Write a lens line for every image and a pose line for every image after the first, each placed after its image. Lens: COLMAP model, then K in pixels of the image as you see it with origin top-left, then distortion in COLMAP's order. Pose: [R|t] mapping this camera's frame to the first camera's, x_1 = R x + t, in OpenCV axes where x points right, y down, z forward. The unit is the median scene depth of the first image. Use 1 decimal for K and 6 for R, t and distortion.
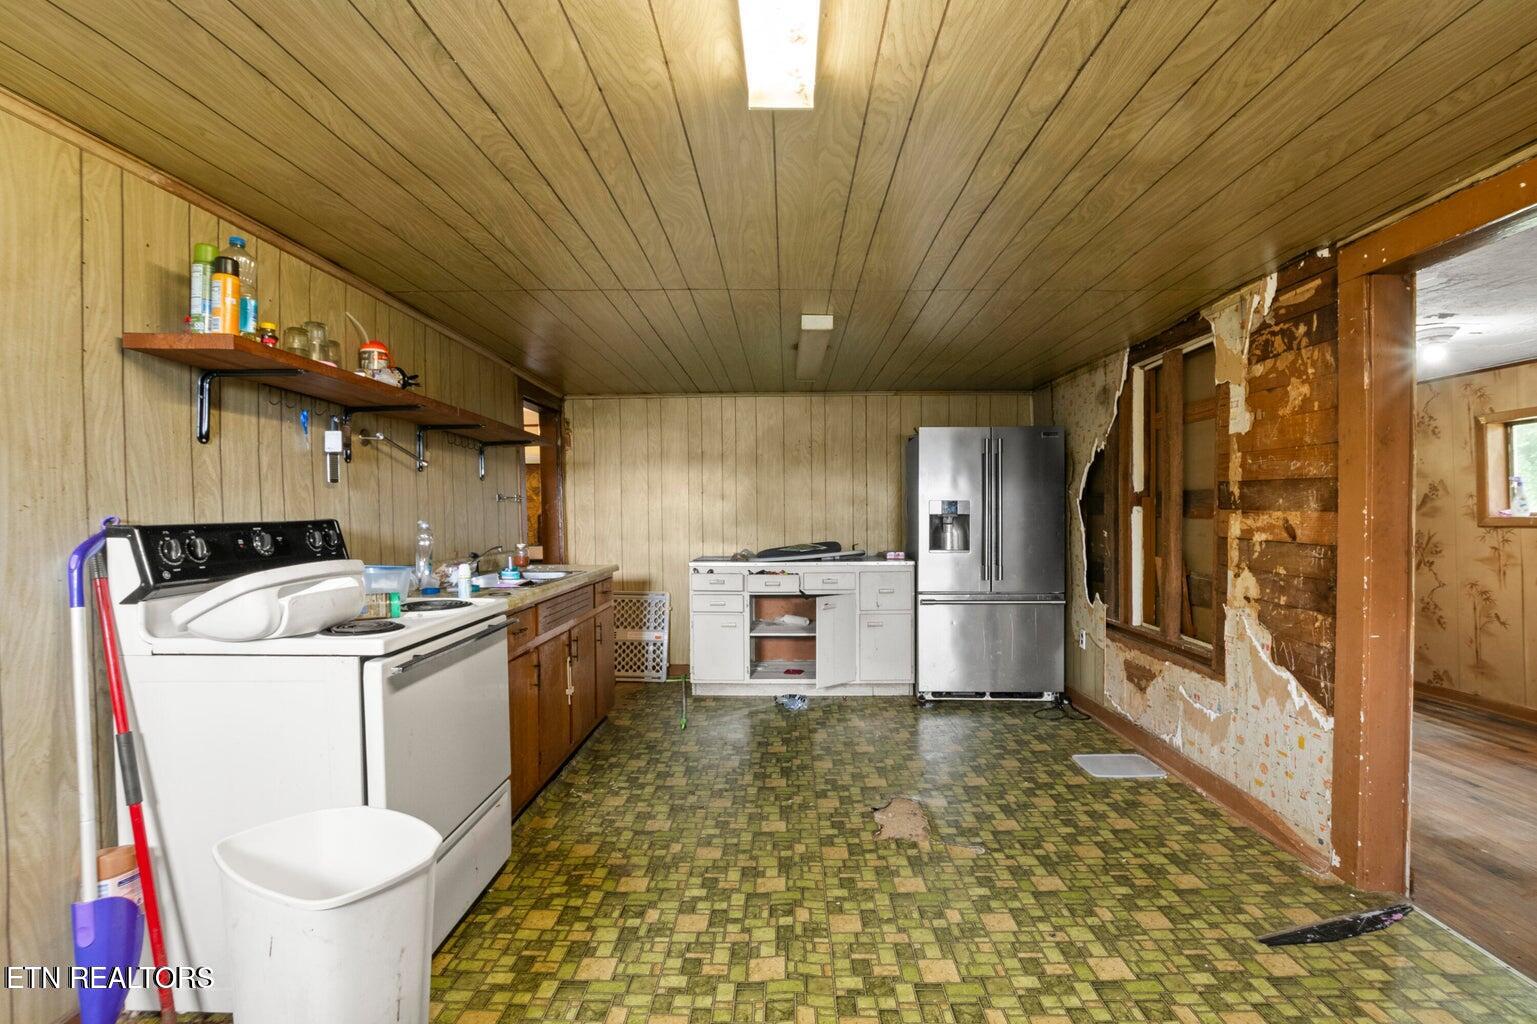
lens RADIAL K [[710.5, 0, 769.5], [0, 710.5, 515.9], [0, 0, 1]] dist [-0.017116, -0.000260]
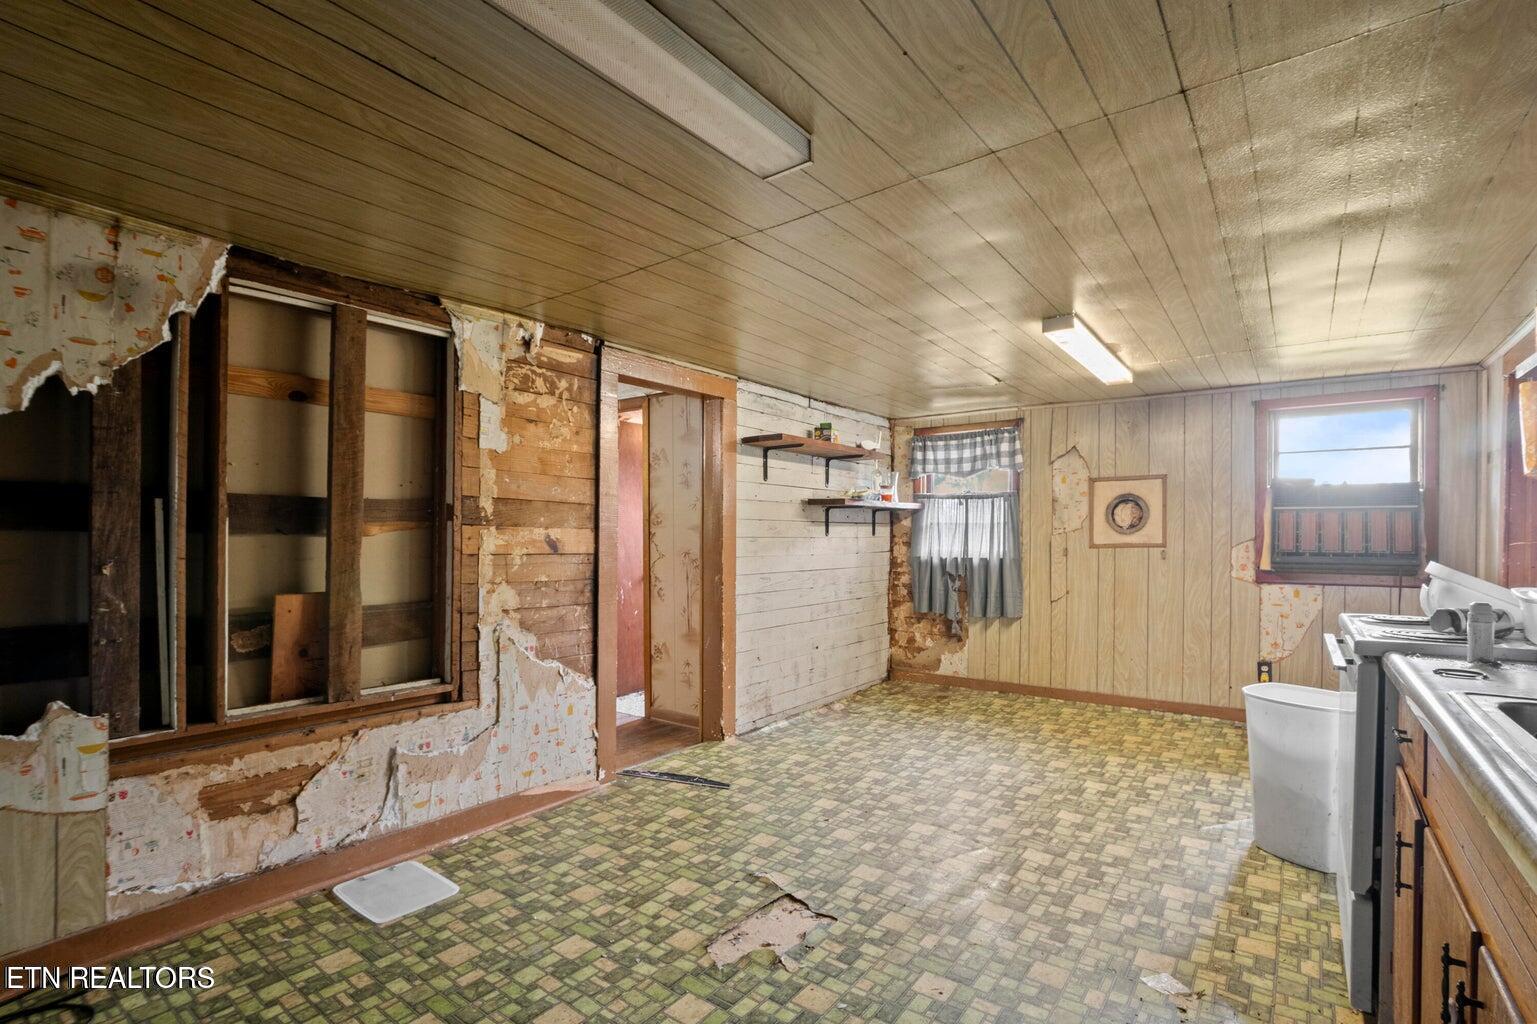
lens RADIAL K [[710.5, 0, 781.4], [0, 710.5, 538.7], [0, 0, 1]] dist [-0.017116, -0.000260]
pose [[-0.817736, 0.002609, 0.575588, -0.288202], [0.006803, 0.999964, 0.005132, 0.008133], [-0.575553, 0.008113, -0.817724, 1.786282]]
